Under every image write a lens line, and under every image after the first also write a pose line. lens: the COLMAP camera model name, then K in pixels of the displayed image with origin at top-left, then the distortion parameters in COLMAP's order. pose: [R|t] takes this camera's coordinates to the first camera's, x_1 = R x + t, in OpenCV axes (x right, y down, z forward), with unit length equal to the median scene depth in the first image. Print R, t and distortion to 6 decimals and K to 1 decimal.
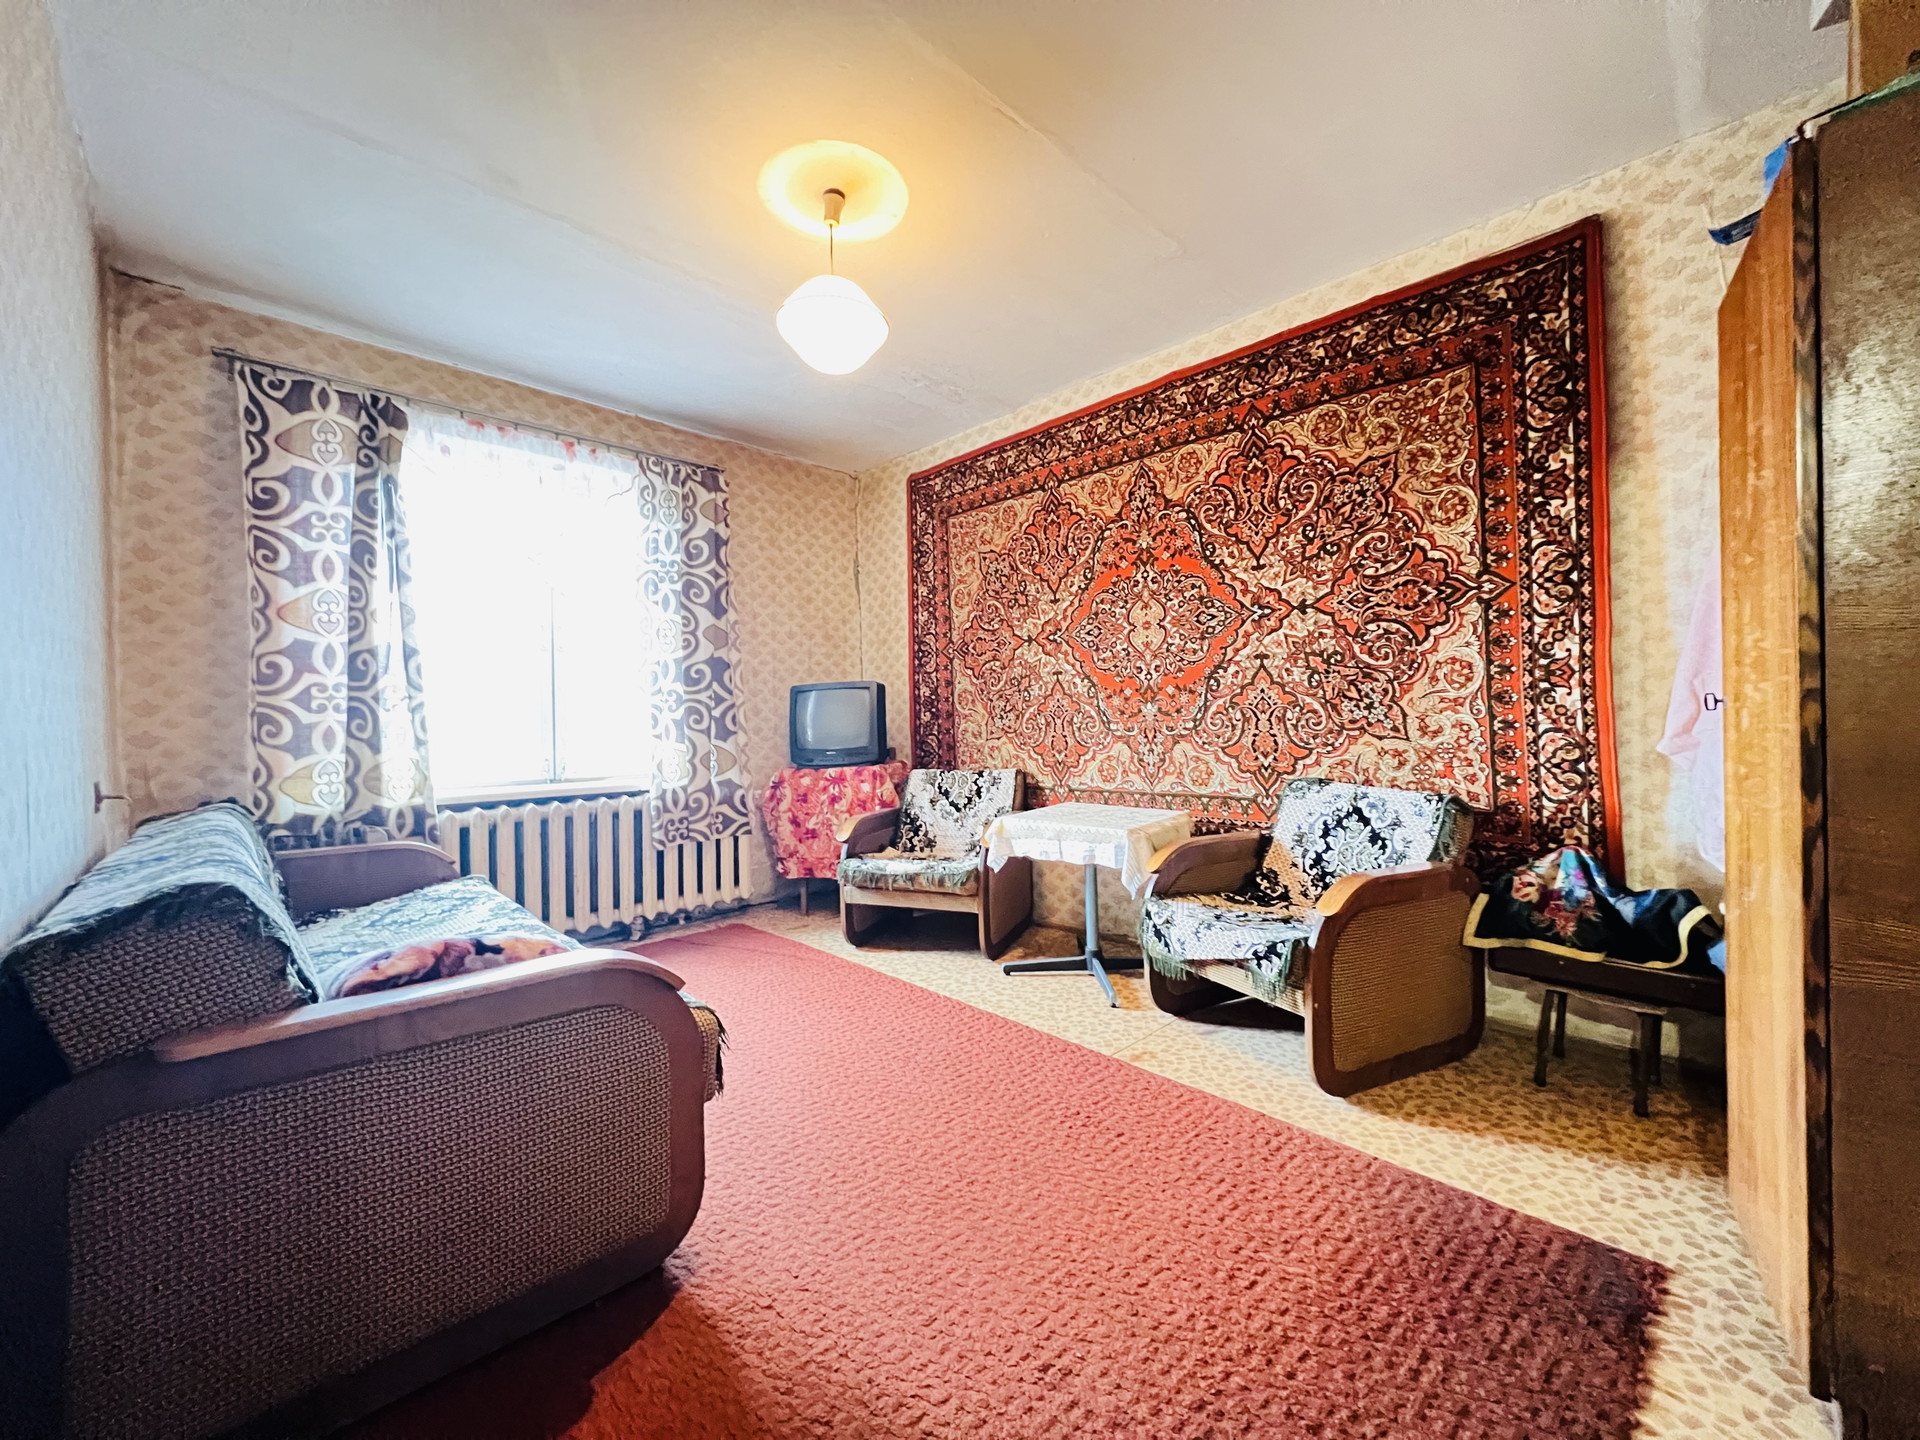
lens RADIAL K [[766.9, 0, 960.8], [0, 766.9, 719.5], [0, 0, 1]] dist [0.001565, -0.000360]
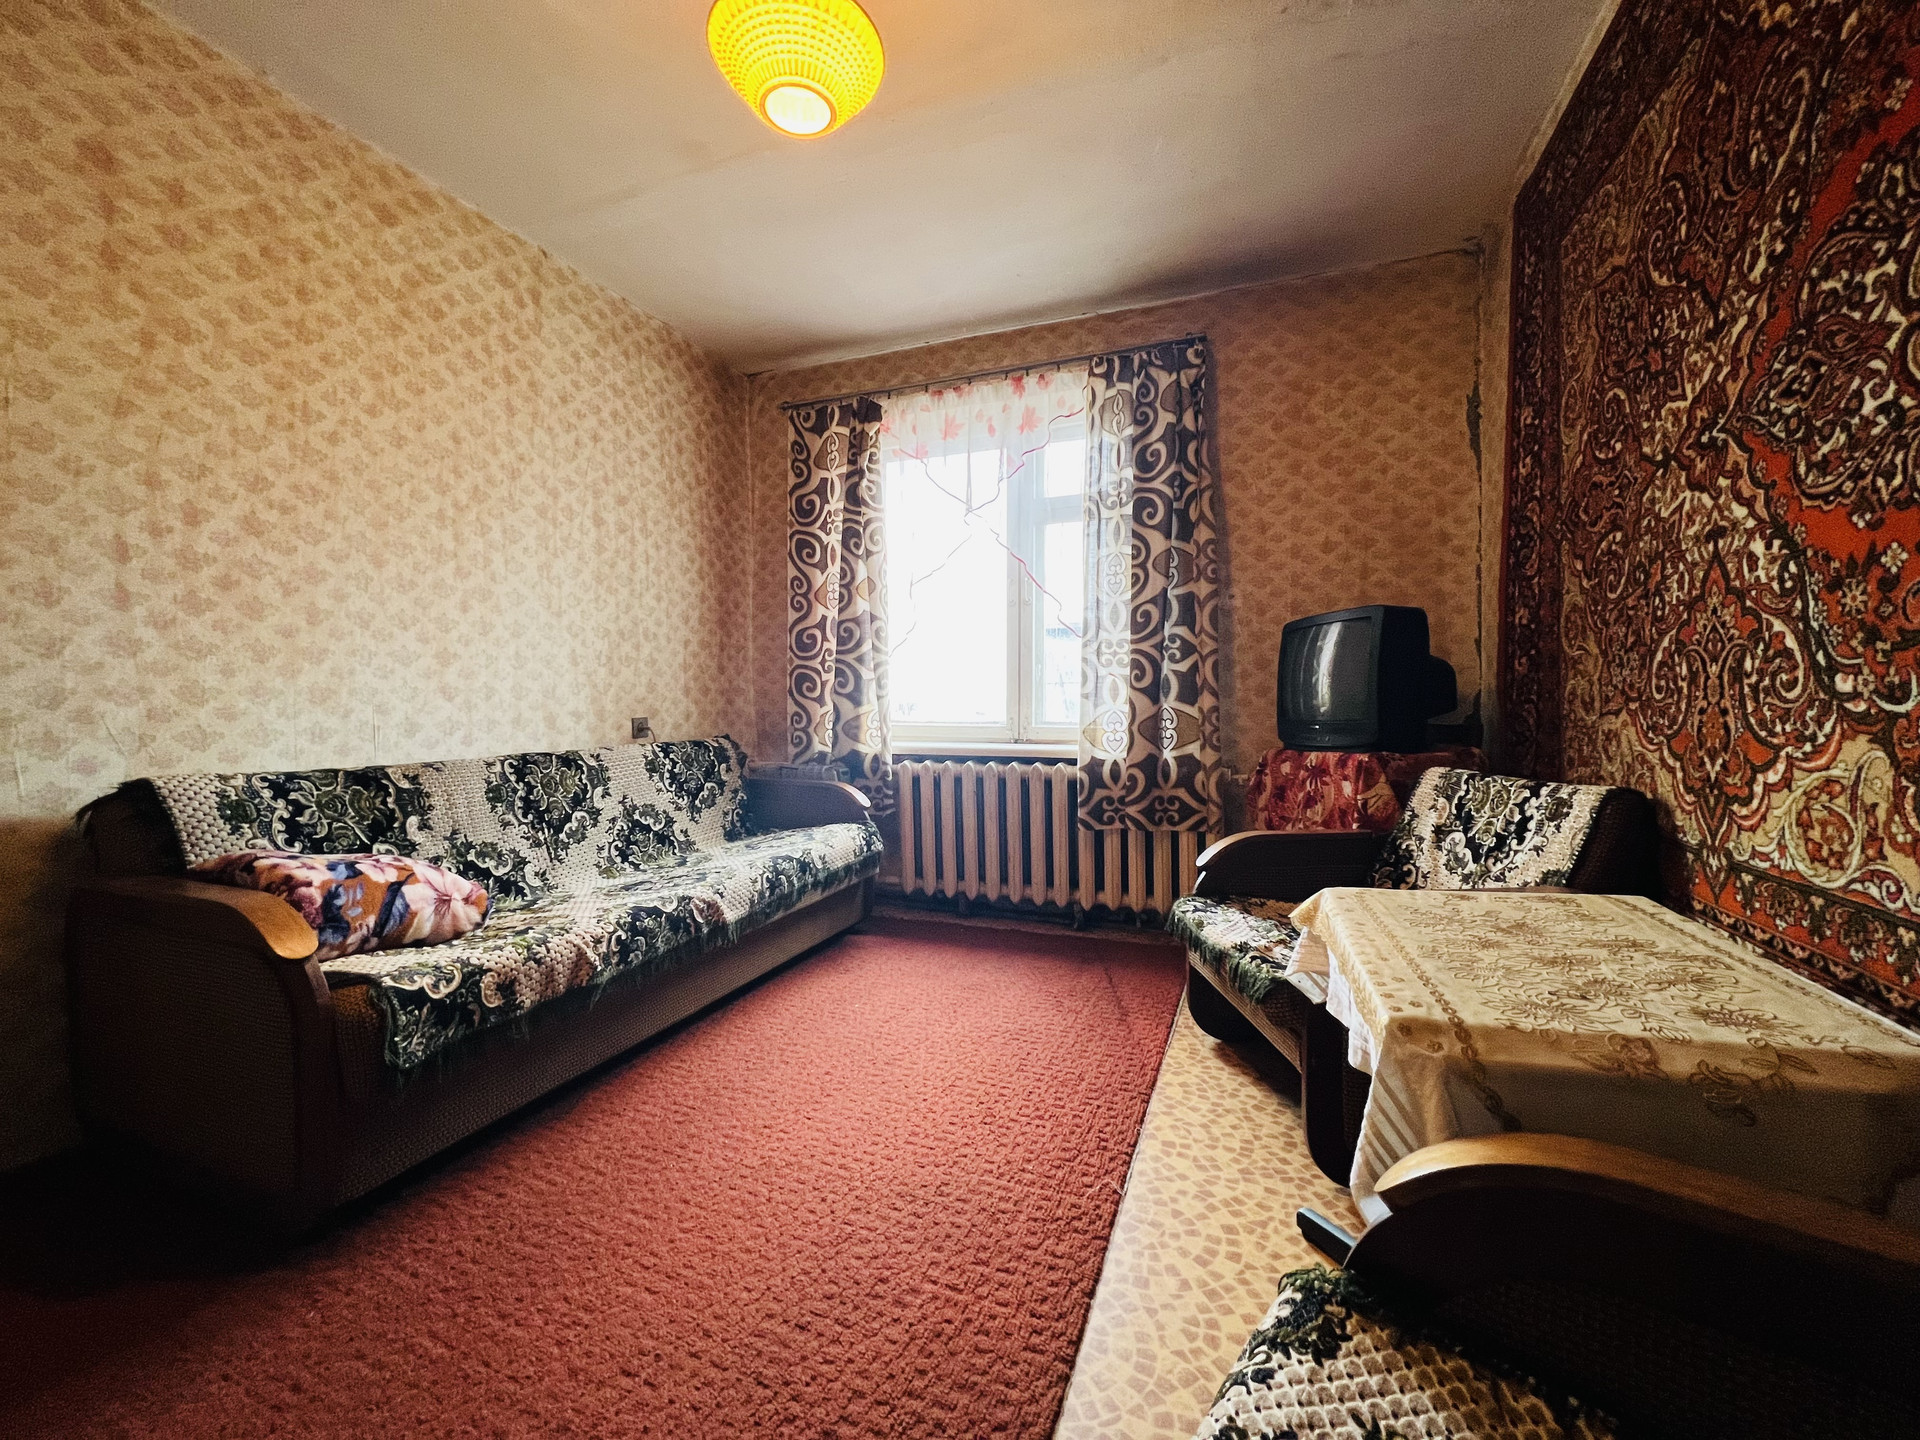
lens RADIAL K [[766.9, 0, 960.4], [0, 766.9, 719.4], [0, 0, 1]] dist [0.001565, -0.000360]
pose [[0.411359, 0.040996, -0.910551, 0.322016], [0.002841, 0.998925, 0.046258, 0.008523], [0.911469, -0.021615, 0.410800, 0.549617]]
